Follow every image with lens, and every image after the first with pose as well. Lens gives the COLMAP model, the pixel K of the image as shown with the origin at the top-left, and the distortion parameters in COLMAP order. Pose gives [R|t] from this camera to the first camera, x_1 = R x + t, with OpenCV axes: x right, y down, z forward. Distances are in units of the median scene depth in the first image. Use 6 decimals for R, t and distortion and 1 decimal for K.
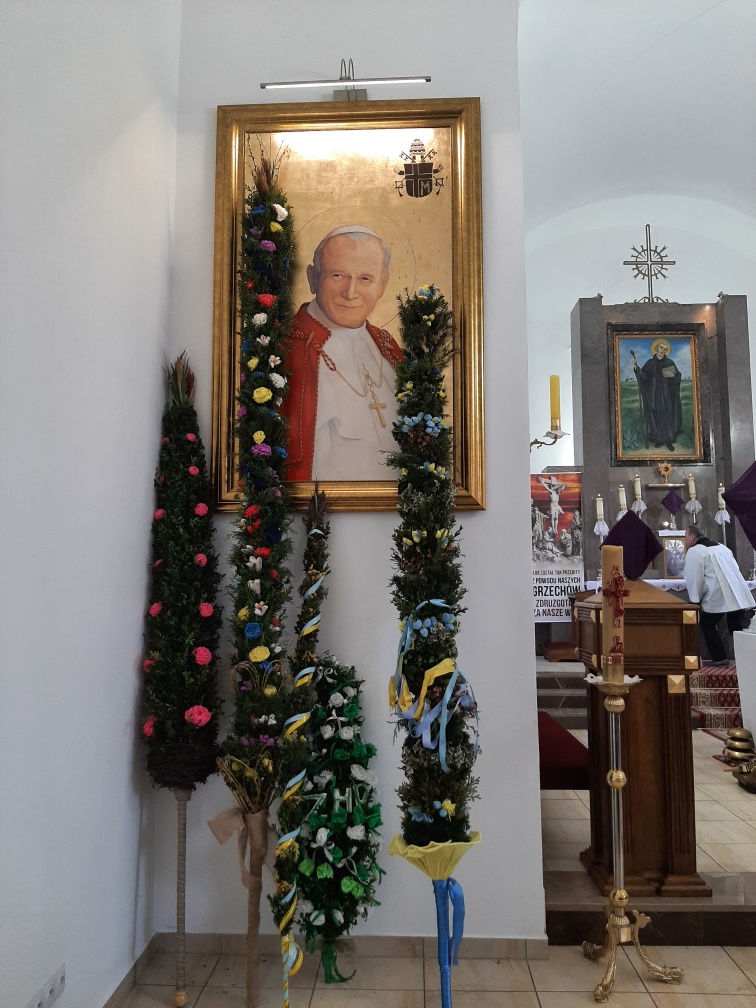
lens RADIAL K [[786.9, 0, 375.5], [0, 786.9, 505.9], [0, 0, 1]] dist [0.093760, -0.232253]
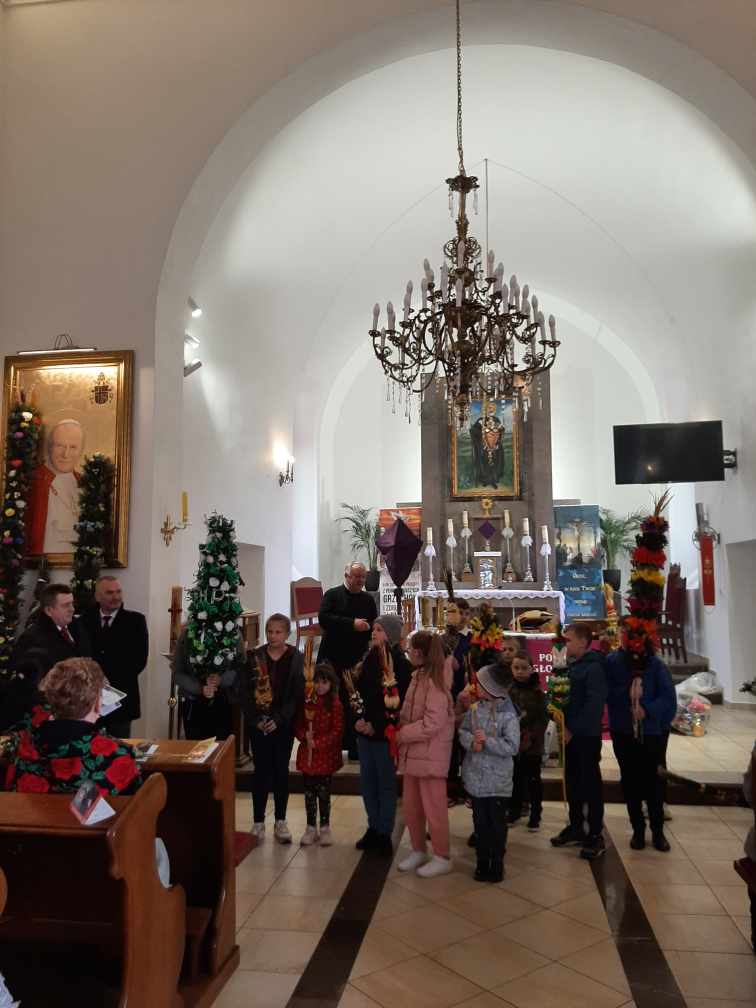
lens RADIAL K [[786.9, 0, 375.5], [0, 786.9, 505.9], [0, 0, 1]] dist [0.093760, -0.232253]
pose [[0.993752, -0.012679, -0.110888, 0.320152], [0.013059, 0.999911, 0.002698, -0.047837], [0.110844, -0.004129, 0.993829, -0.288877]]
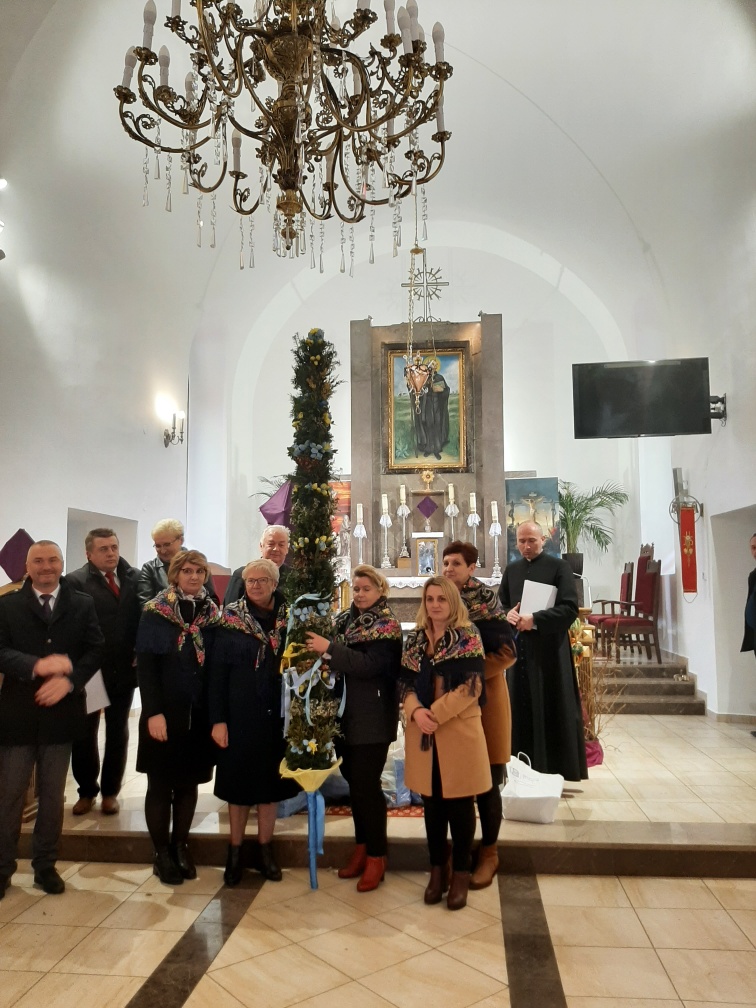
lens RADIAL K [[789.9, 0, 382.9], [0, 789.9, 509.6], [0, 0, 1]] dist [0.102004, -0.223355]
pose [[0.997886, -0.008589, -0.064417, 0.364927], [0.009233, 0.999910, 0.009706, -0.011614], [0.064328, -0.010280, 0.997876, -0.088781]]
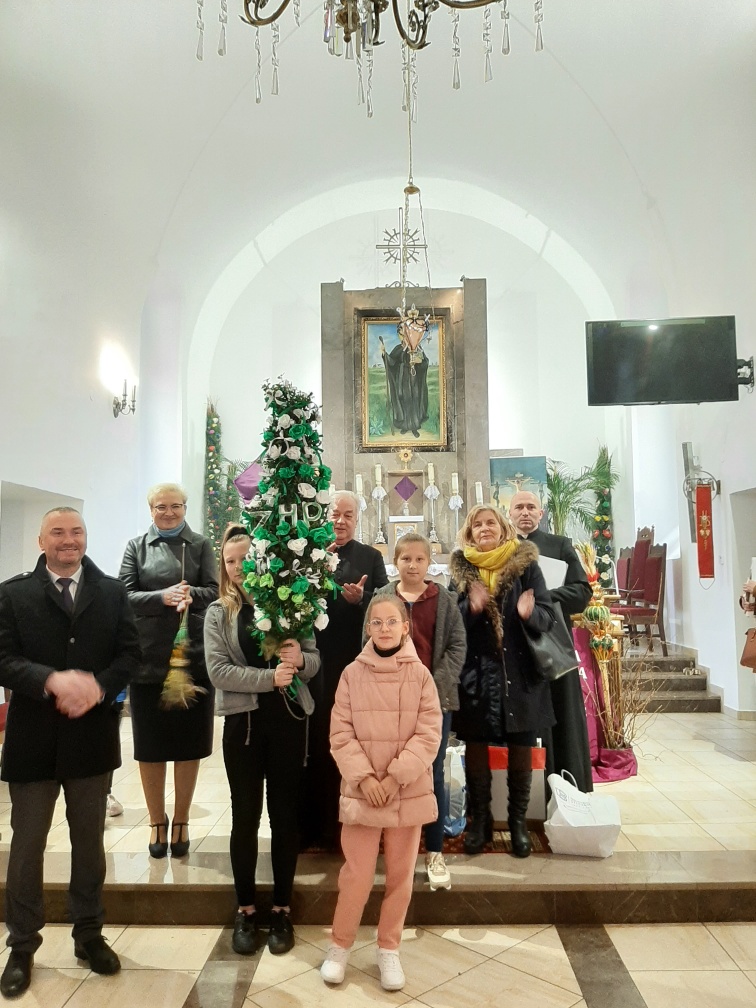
lens RADIAL K [[793.0, 0, 384.4], [0, 793.0, 509.1], [0, 0, 1]] dist [0.098463, -0.194892]
pose [[0.999962, -0.007240, 0.004752, 0.325772], [0.007144, 0.999774, 0.020045, 0.001470], [-0.004897, -0.020011, 0.999788, -0.005045]]
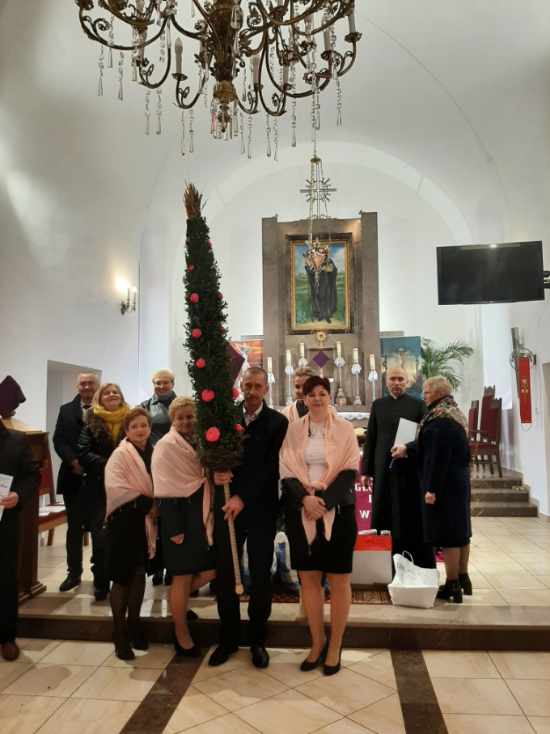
lens RADIAL K [[577.5, 0, 279.7], [0, 577.5, 370.7], [0, 0, 1]] dist [0.098463, -0.194892]
pose [[0.997538, -0.013411, -0.068827, 0.353469], [0.015018, 0.999625, 0.022887, -0.008631], [0.068494, -0.023864, 0.997366, -0.052915]]
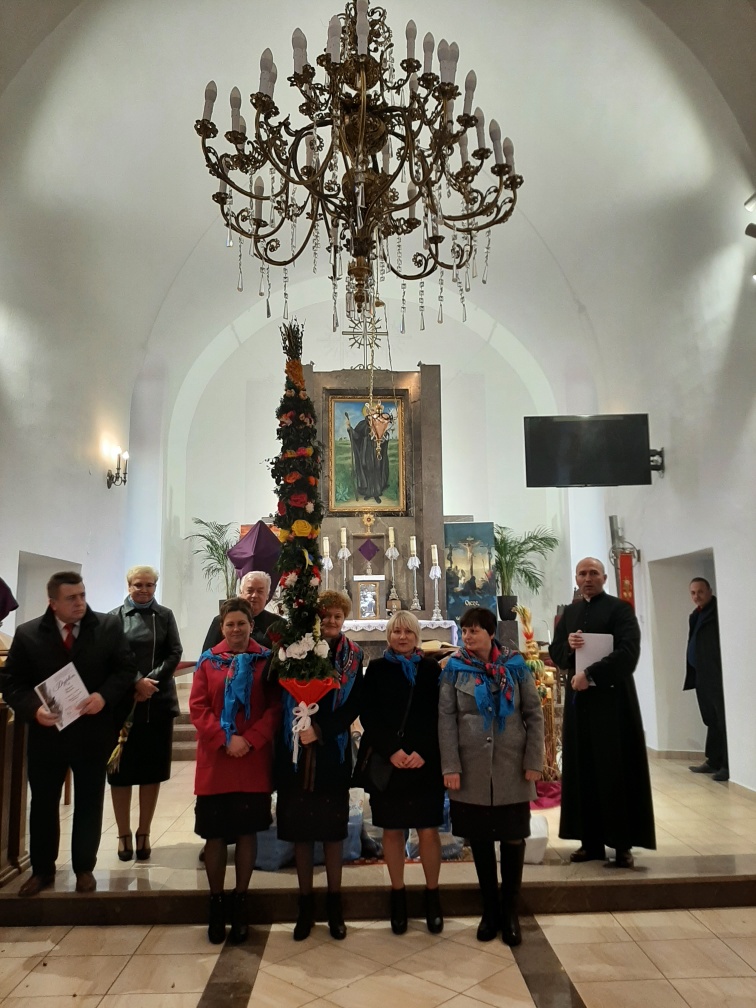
lens RADIAL K [[787.5, 0, 384.6], [0, 787.5, 510.2], [0, 0, 1]] dist [0.111412, -0.214873]
pose [[0.998042, 0.000464, 0.062538, 0.311938], [0.002010, 0.999218, -0.039487, -0.015860], [-0.062507, 0.039536, 0.997261, -0.098878]]
